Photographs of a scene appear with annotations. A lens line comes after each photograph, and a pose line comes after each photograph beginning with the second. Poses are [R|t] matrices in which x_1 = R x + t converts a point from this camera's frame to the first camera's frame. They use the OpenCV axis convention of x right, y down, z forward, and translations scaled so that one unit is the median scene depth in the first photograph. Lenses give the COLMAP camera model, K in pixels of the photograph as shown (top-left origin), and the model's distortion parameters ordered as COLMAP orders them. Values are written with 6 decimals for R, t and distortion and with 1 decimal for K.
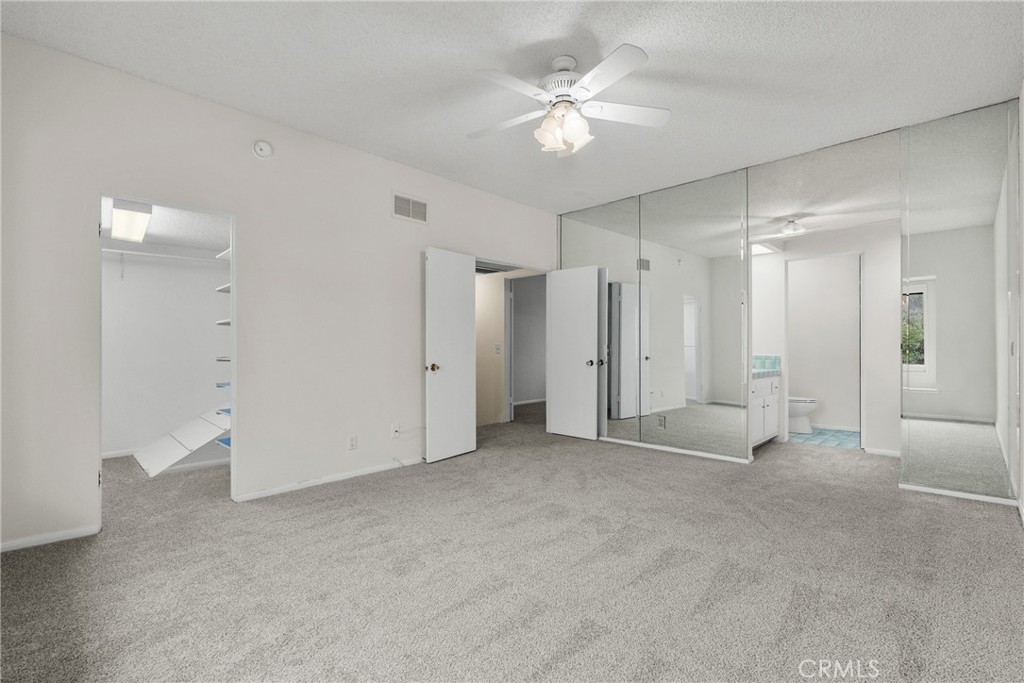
lens RADIAL K [[464.9, 0, 516.3], [0, 464.9, 342.7], [0, 0, 1]] dist [-0.002756, 0.000593]
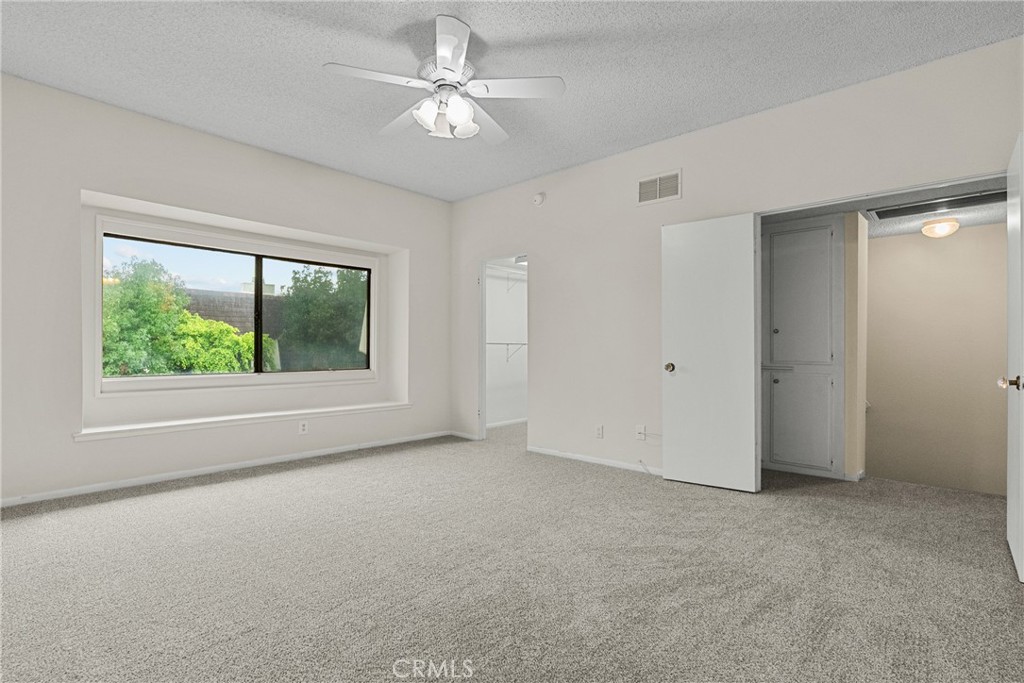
lens RADIAL K [[488.8, 0, 514.2], [0, 488.8, 345.3], [0, 0, 1]] dist [-0.001665, 0.000025]
pose [[0.035783, 0.001176, -0.999359, 0.722396], [0.012681, 0.999918, 0.001631, 0.006853], [0.999279, -0.012731, 0.035765, 0.708790]]
